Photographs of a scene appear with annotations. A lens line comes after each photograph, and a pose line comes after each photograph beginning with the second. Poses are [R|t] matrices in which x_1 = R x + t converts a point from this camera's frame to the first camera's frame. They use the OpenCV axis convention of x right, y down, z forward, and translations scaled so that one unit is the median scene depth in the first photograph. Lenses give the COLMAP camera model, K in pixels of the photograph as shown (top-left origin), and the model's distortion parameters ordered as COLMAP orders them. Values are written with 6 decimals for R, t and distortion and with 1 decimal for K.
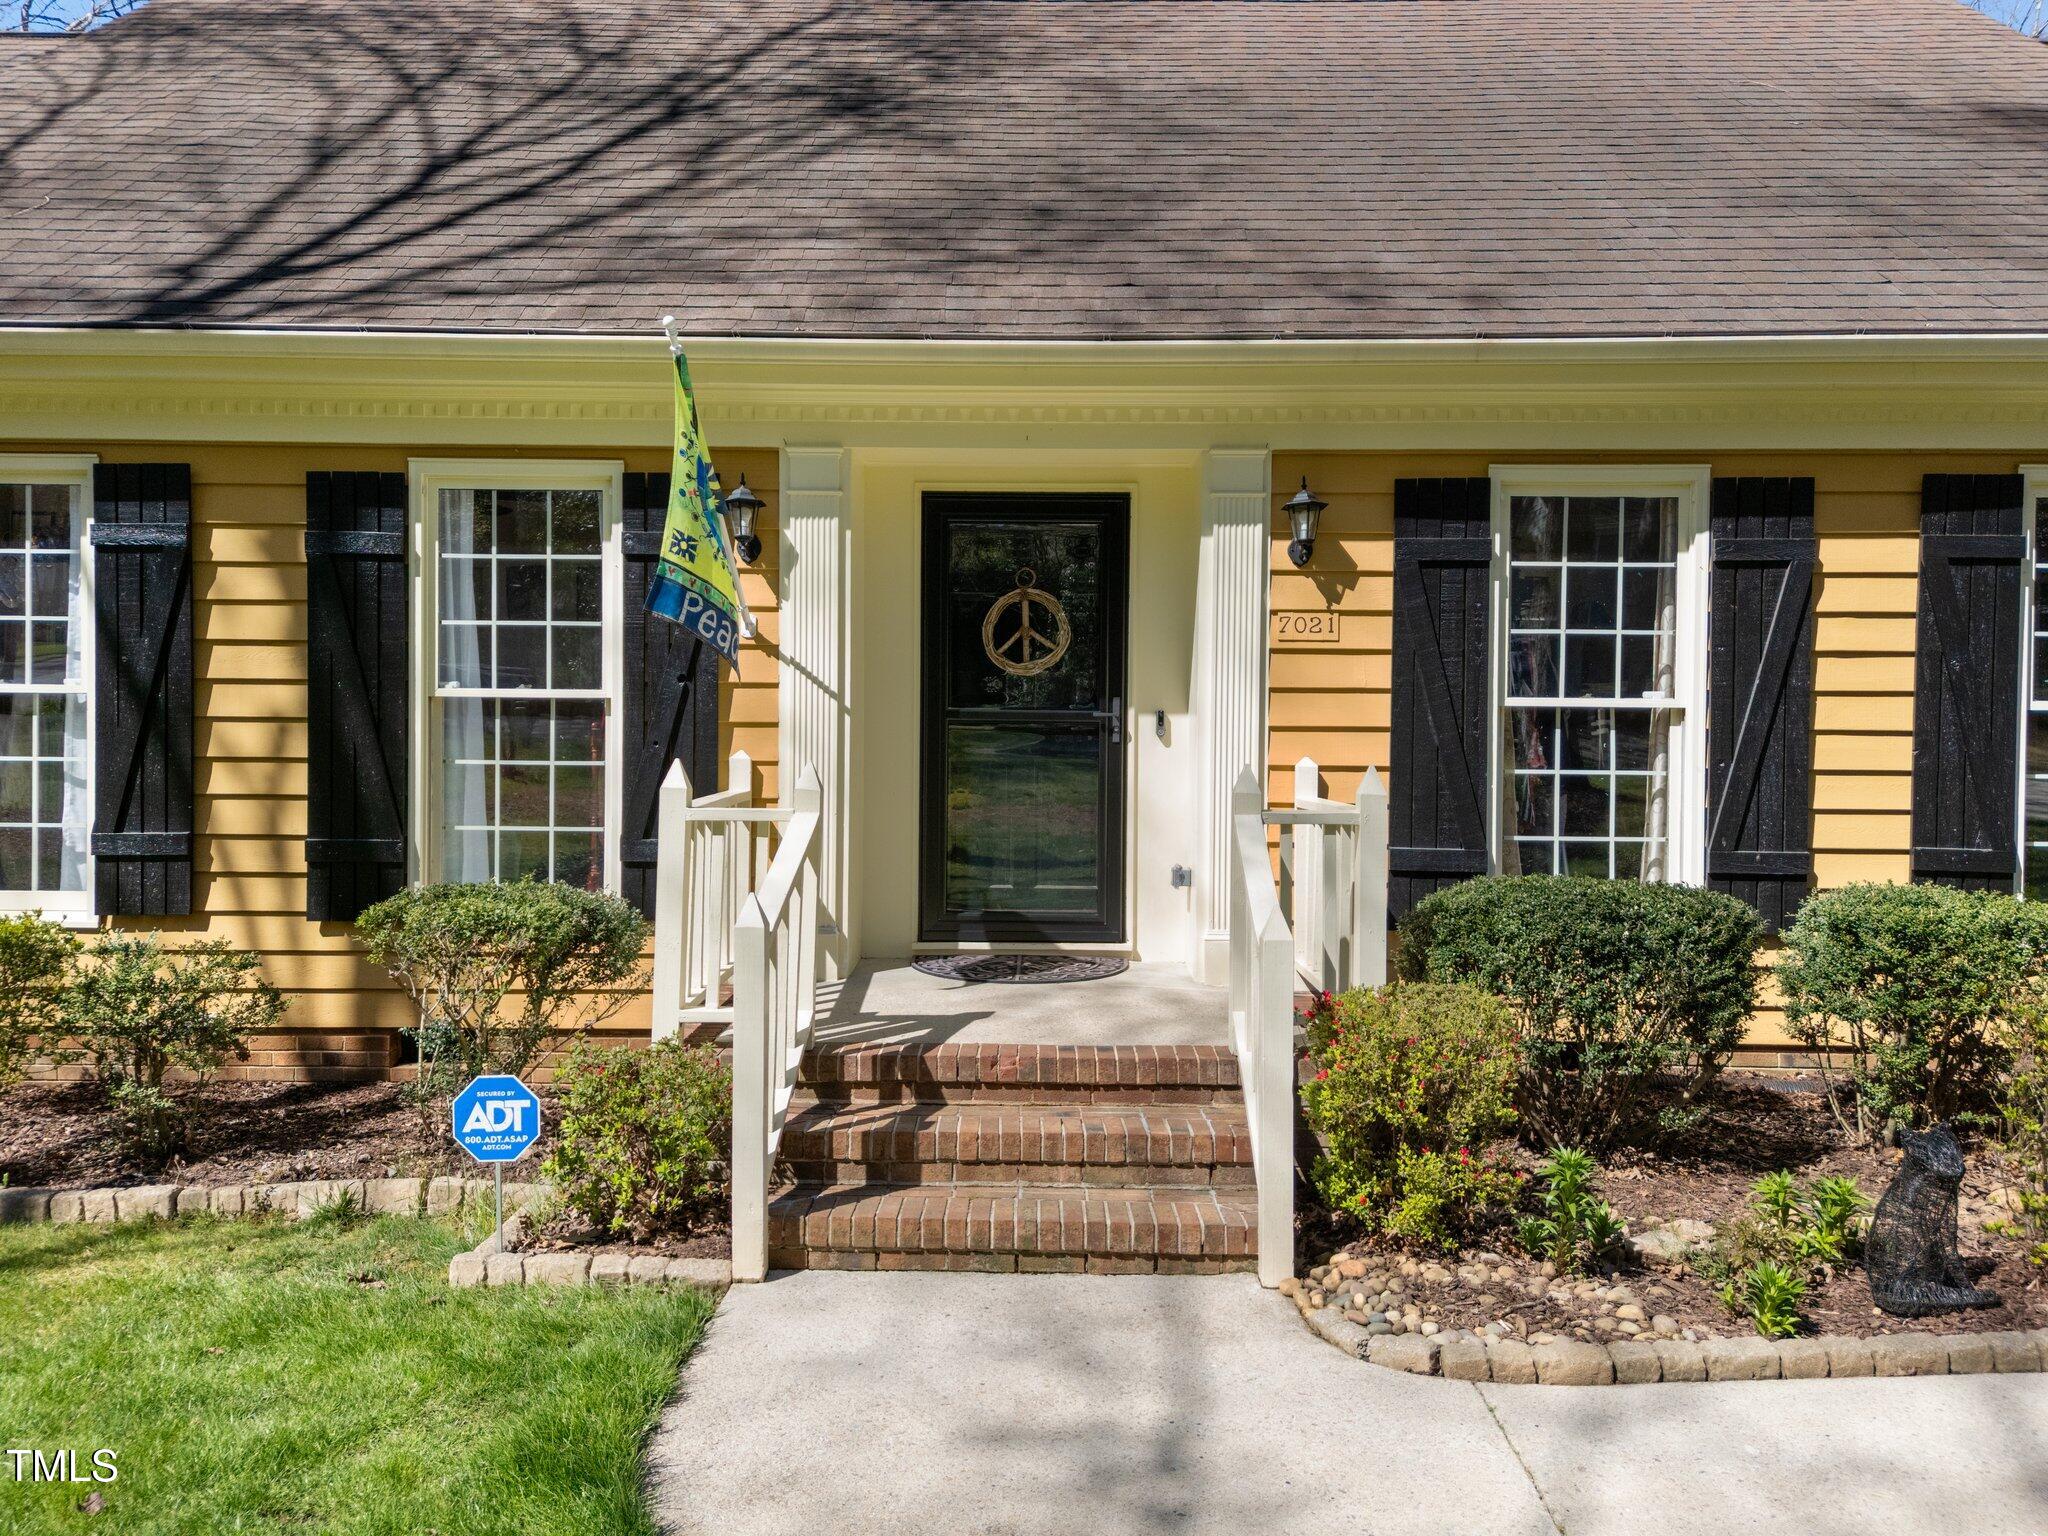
lens RADIAL K [[1496.6, 0, 1018.8], [0, 1496.6, 772.3], [0, 0, 1]] dist [0.068271, -0.042487]
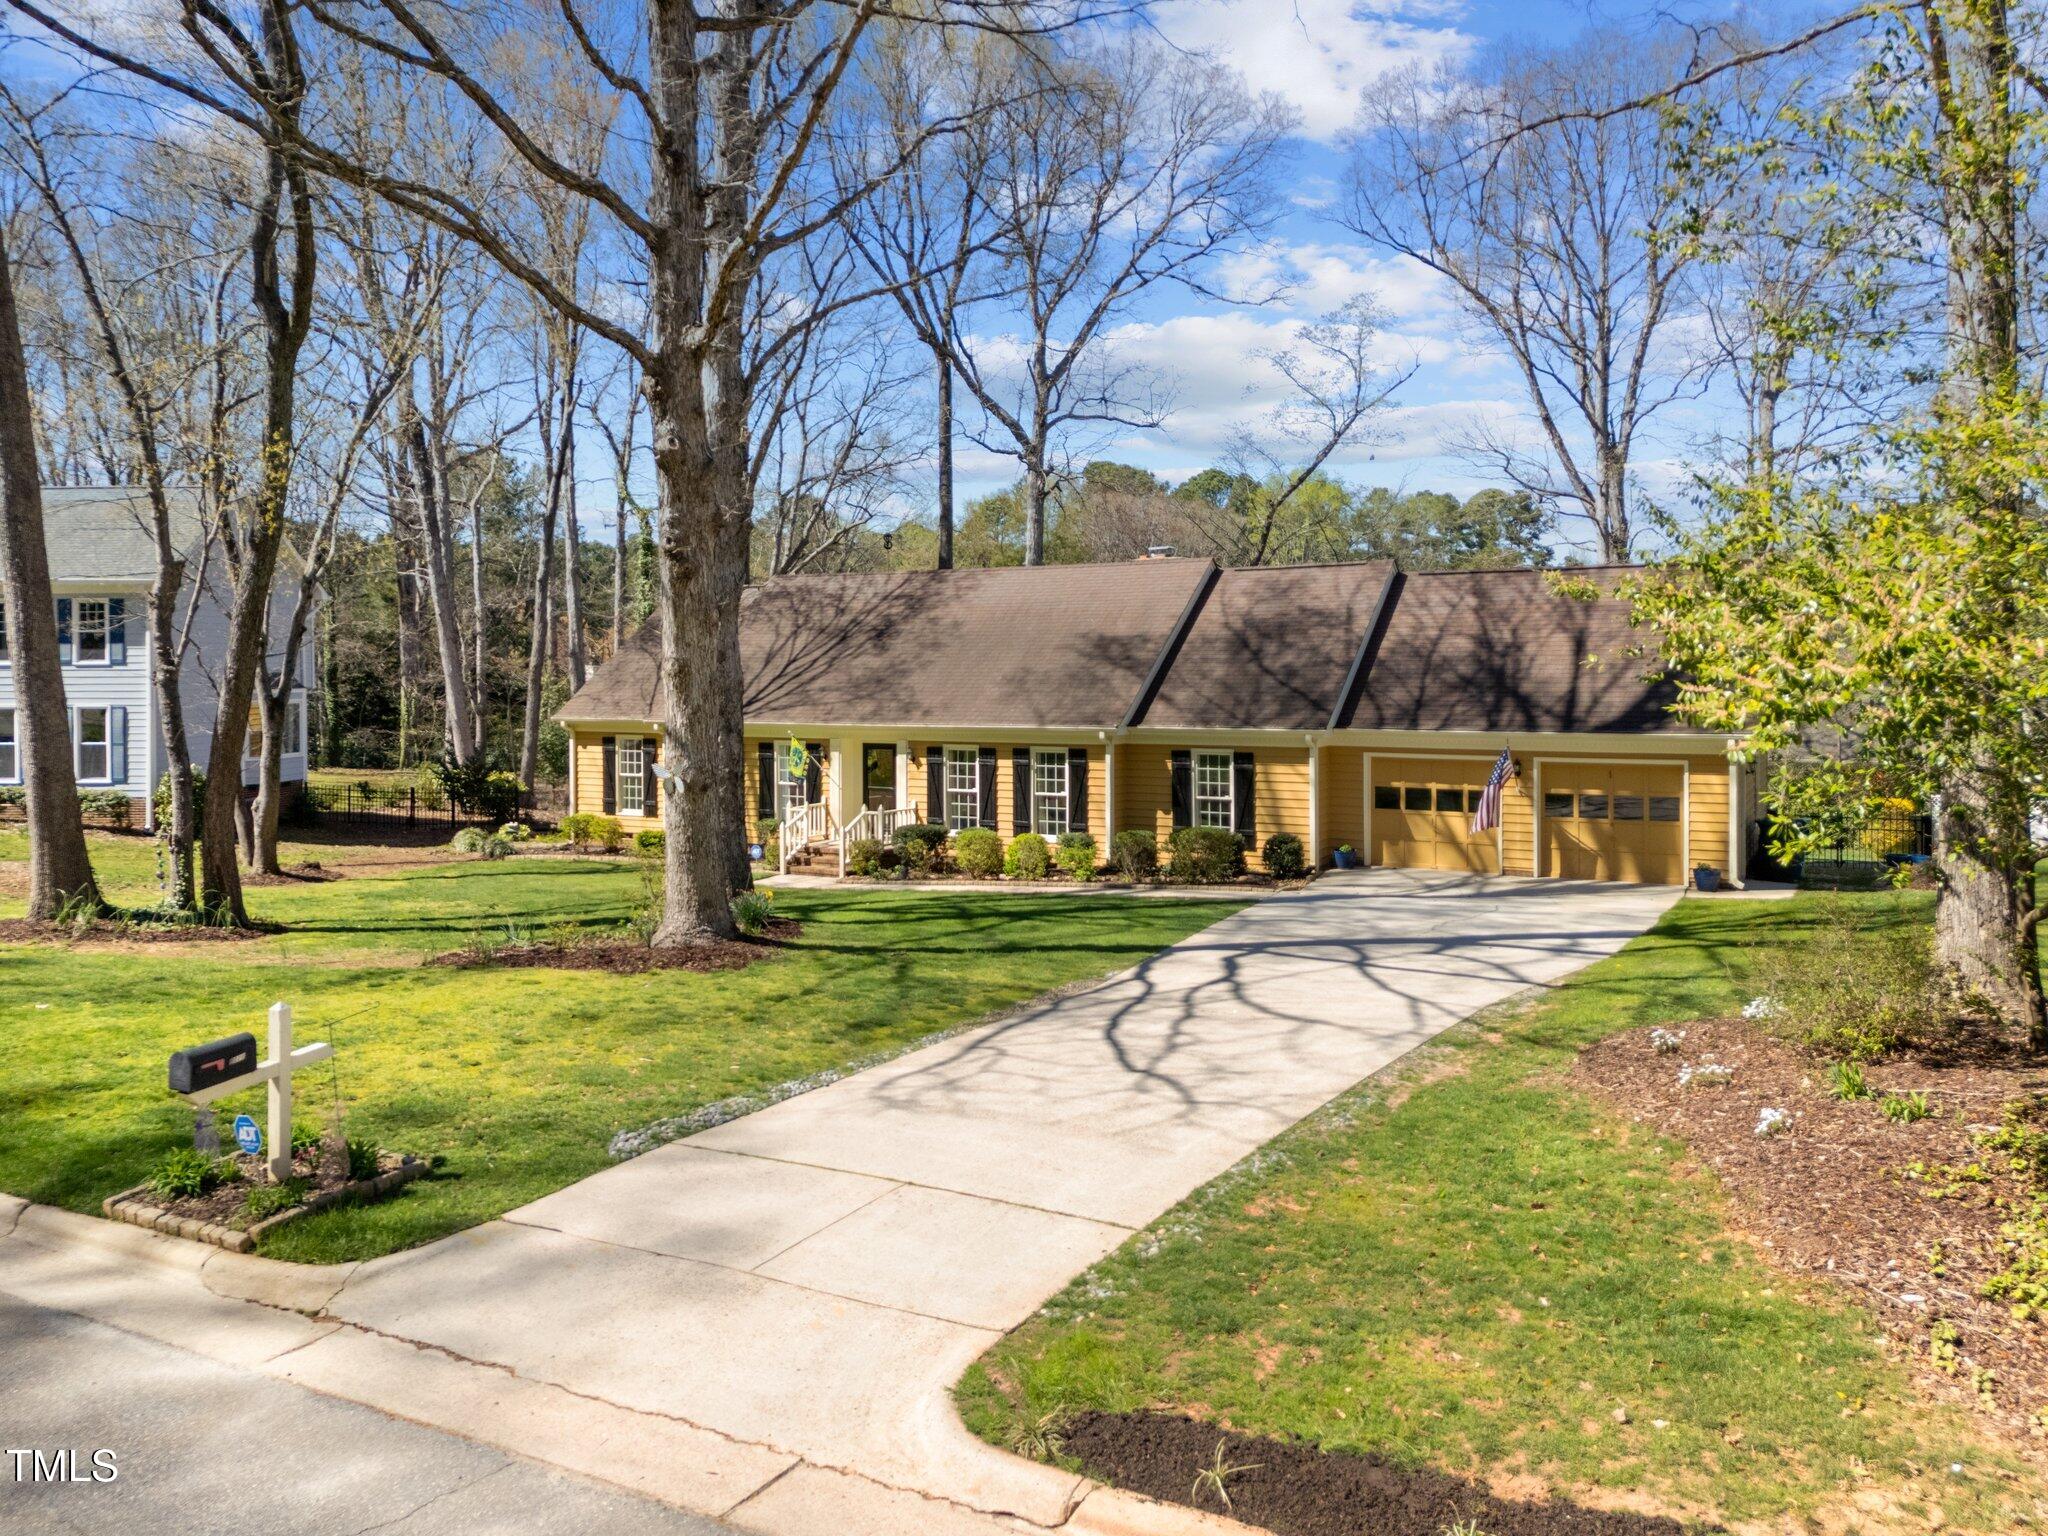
lens RADIAL K [[1496.6, 0, 1016.2], [0, 1496.6, 730.7], [0, 0, 1]] dist [0.068271, -0.042487]
pose [[0.880576, 0.006001, -0.473866, 2.947005], [0.000083, 0.999918, 0.012817, -0.314290], [0.473904, -0.011326, 0.880503, -3.370739]]
